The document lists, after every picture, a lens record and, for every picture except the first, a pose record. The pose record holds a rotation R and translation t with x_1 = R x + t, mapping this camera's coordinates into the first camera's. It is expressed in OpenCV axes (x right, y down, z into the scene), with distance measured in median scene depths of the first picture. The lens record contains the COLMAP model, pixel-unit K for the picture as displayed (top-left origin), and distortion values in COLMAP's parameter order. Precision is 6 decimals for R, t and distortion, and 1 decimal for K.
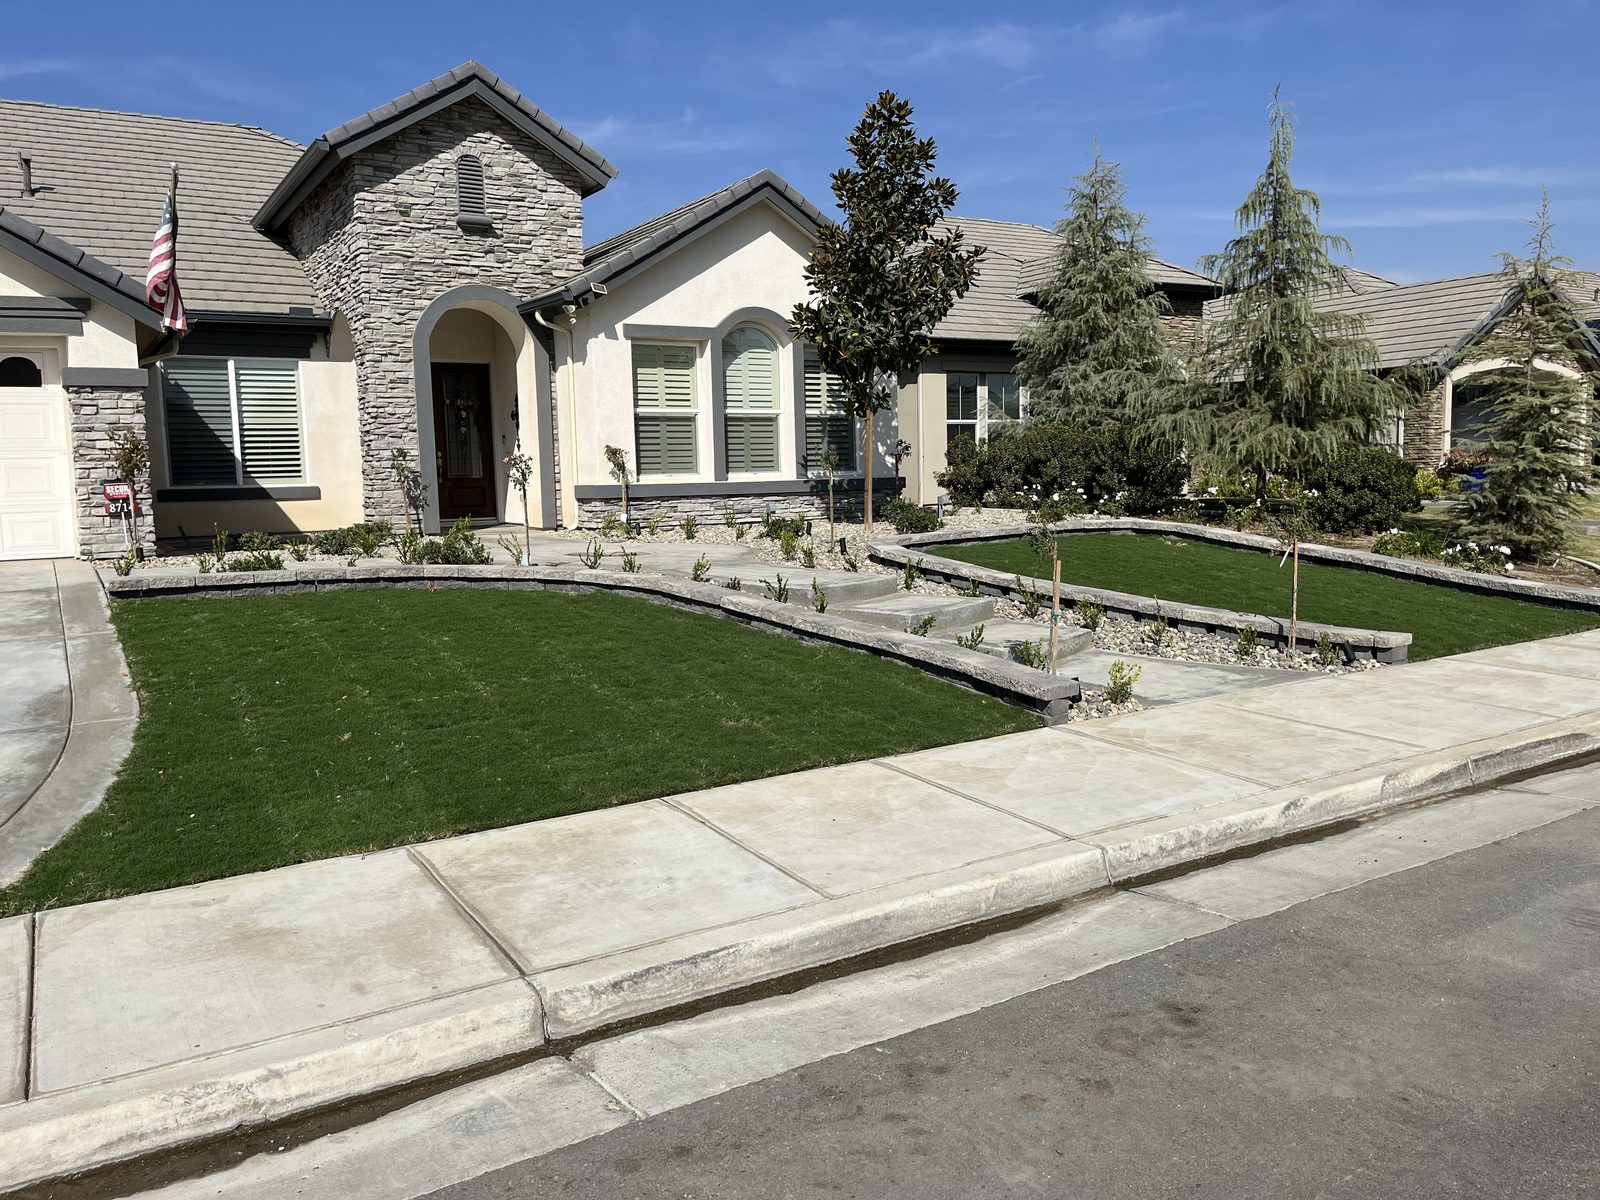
lens RADIAL K [[1221.8, 0, 799.0], [0, 1221.8, 592.8], [0, 0, 1]] dist [0.042947, -0.049336]
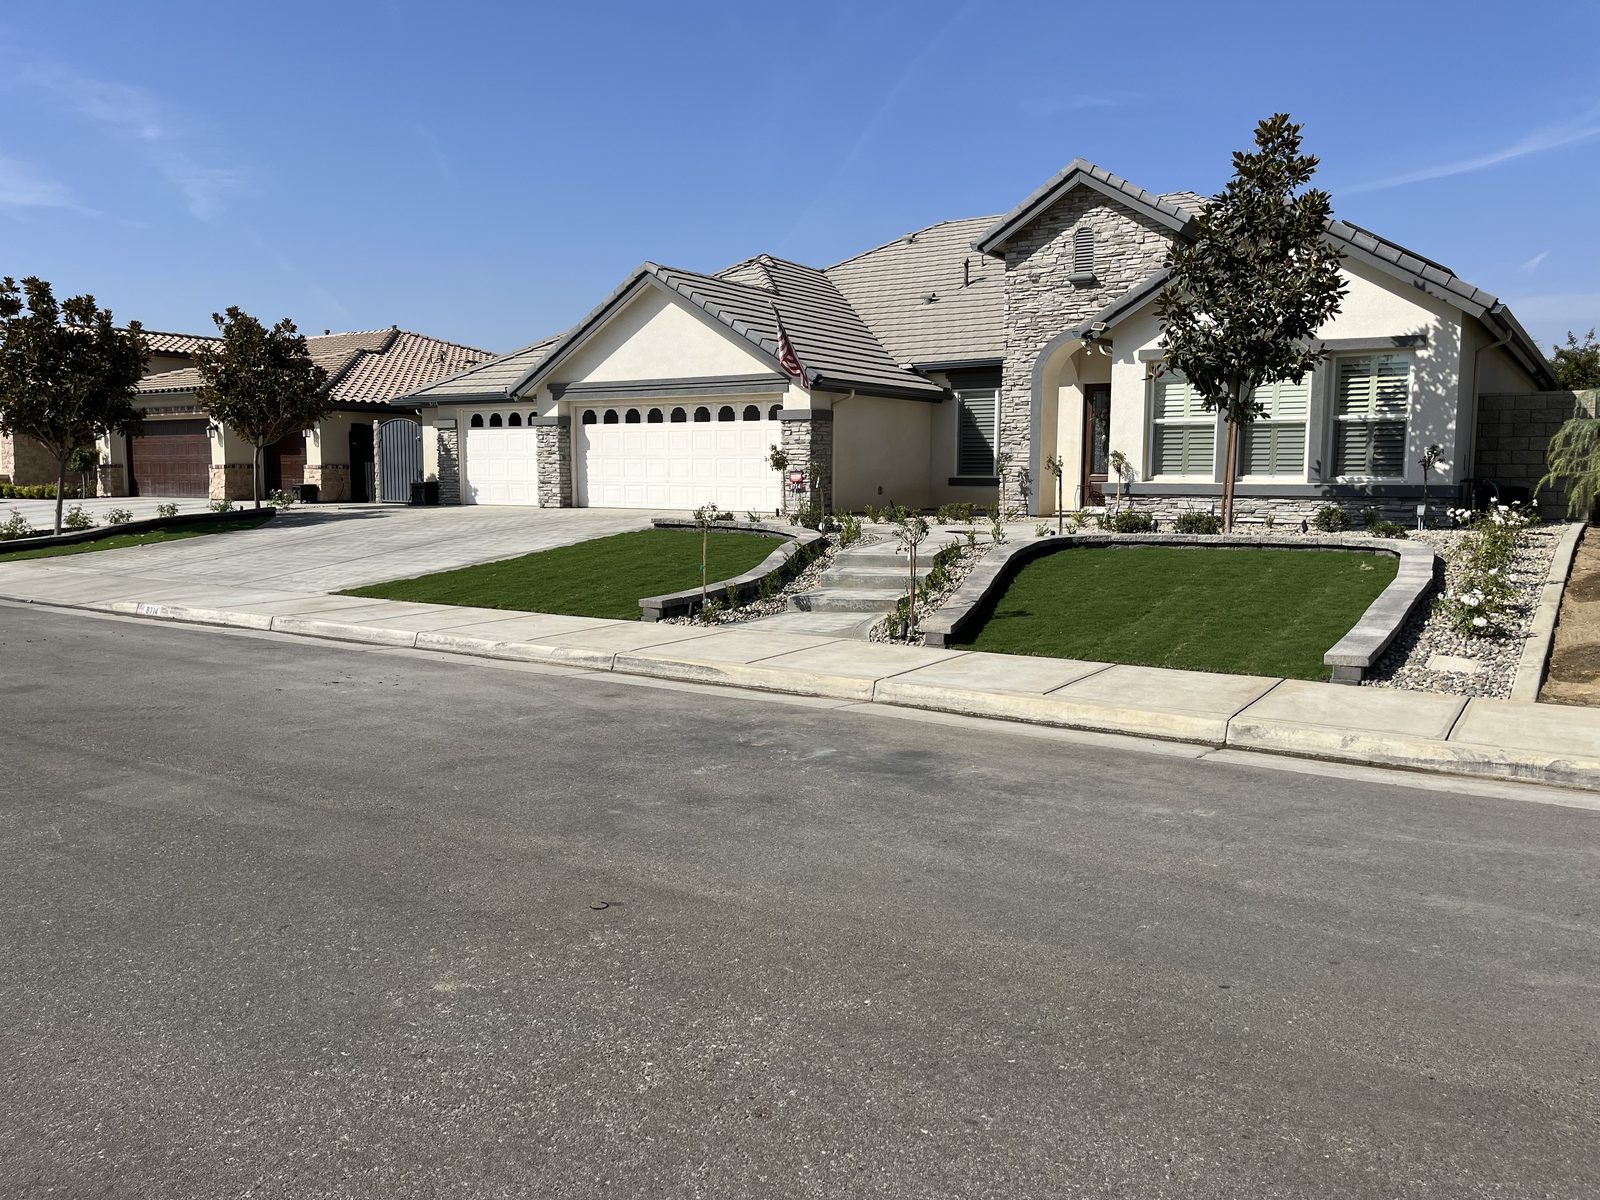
lens RADIAL K [[1221.8, 0, 801.7], [0, 1221.8, 602.0], [0, 0, 1]] dist [0.042947, -0.049336]
pose [[0.414343, 0.120342, -0.902129, 0.837879], [-0.102919, 0.991057, 0.084935, -0.041694], [0.904283, 0.057654, 0.423023, 0.199554]]
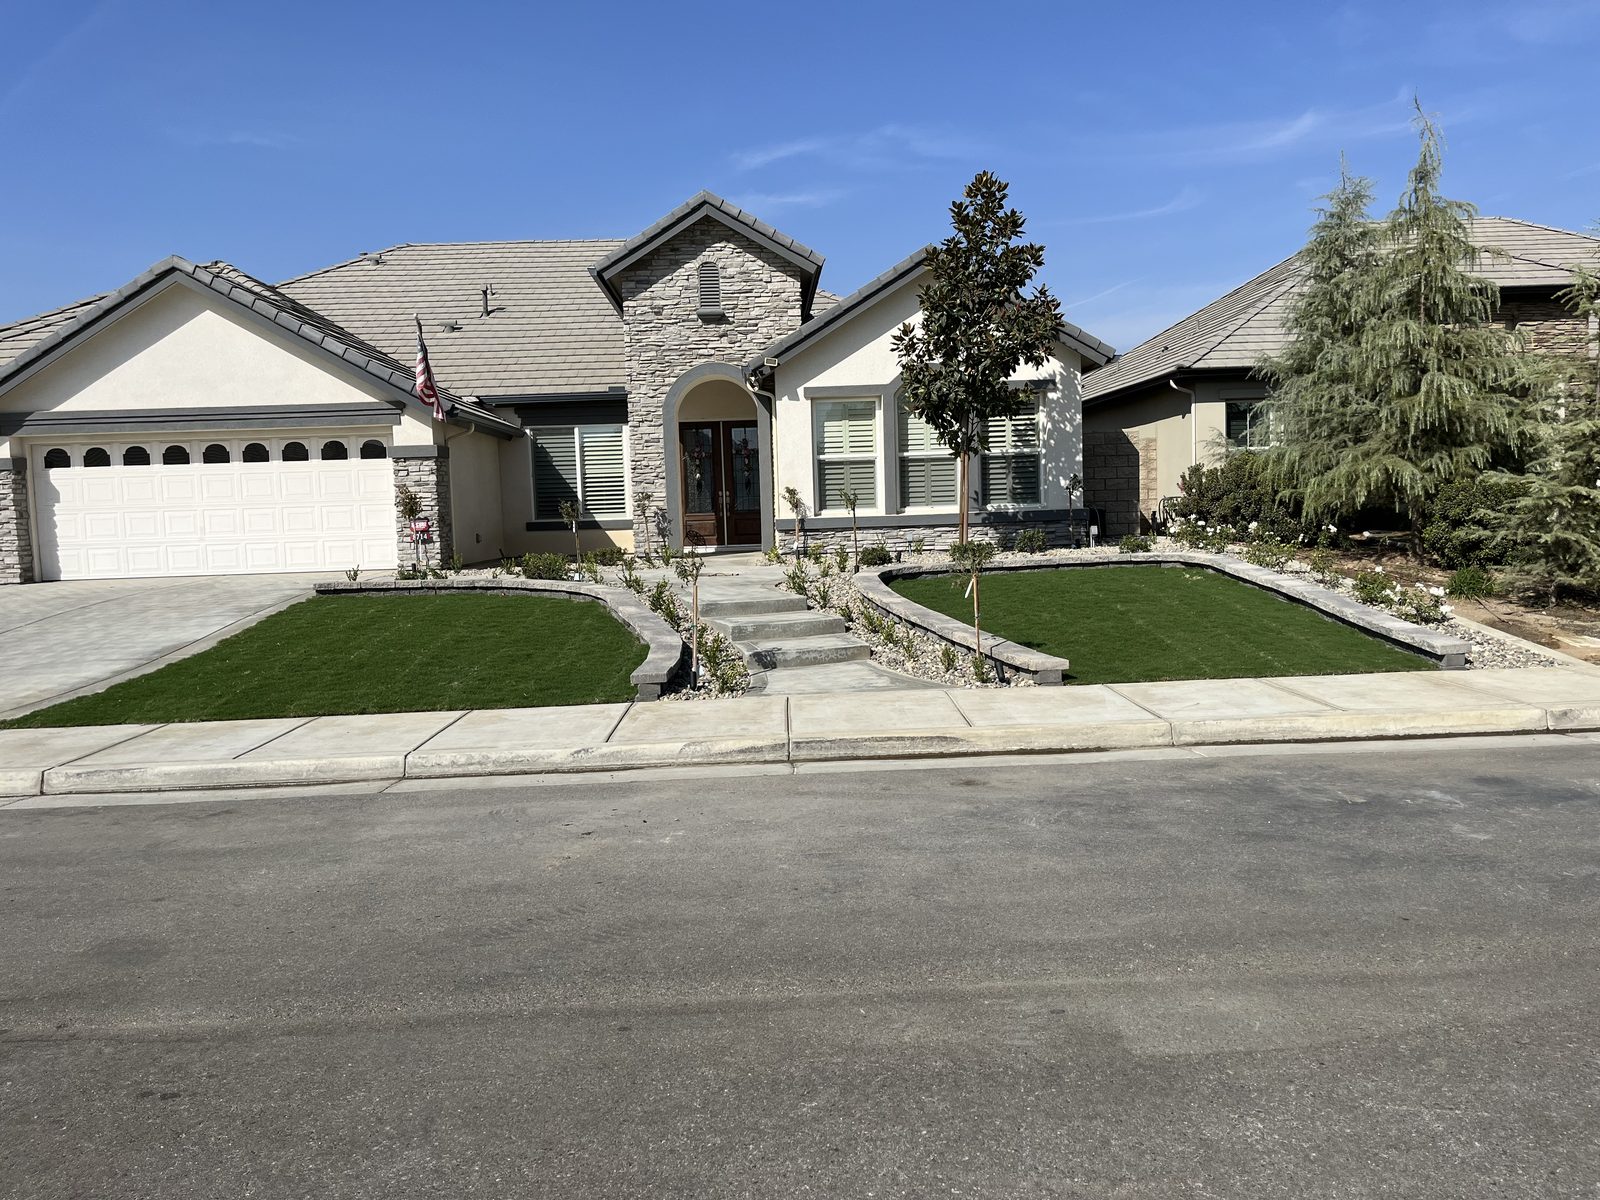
lens RADIAL K [[1221.8, 0, 802.1], [0, 1221.8, 604.8], [0, 0, 1]] dist [0.042947, -0.049336]
pose [[0.865354, 0.033803, -0.500019, 0.470535], [-0.037078, 0.999307, 0.003387, -0.006580], [0.499787, 0.015609, 0.866008, -0.053276]]
